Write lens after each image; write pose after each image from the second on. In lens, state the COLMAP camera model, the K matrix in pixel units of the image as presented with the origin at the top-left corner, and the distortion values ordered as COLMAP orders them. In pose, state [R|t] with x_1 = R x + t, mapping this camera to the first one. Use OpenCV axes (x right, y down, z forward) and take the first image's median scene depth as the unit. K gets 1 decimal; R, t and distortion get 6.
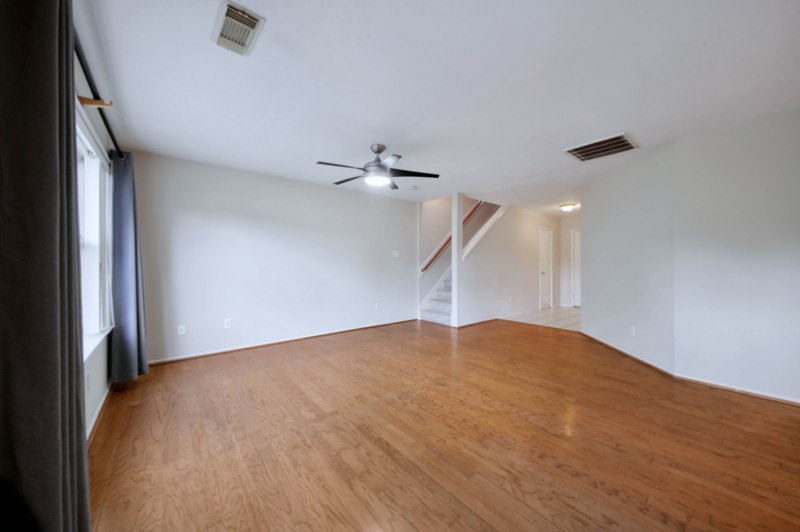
lens RADIAL K [[288.6, 0, 404.8], [0, 288.6, 259.9], [0, 0, 1]] dist [0.000033, -0.000079]
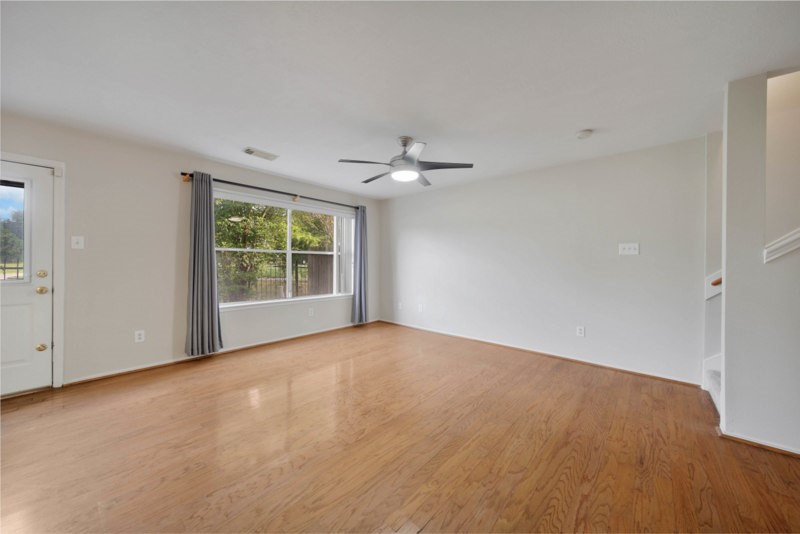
lens RADIAL K [[288.6, 0, 404.8], [0, 288.6, 260.9], [0, 0, 1]] dist [0.000033, -0.000079]
pose [[0.141664, -0.003838, -0.989907, 0.837292], [0.000520, 0.999993, -0.003803, 0.005389], [0.989915, 0.000024, 0.141665, 0.873472]]
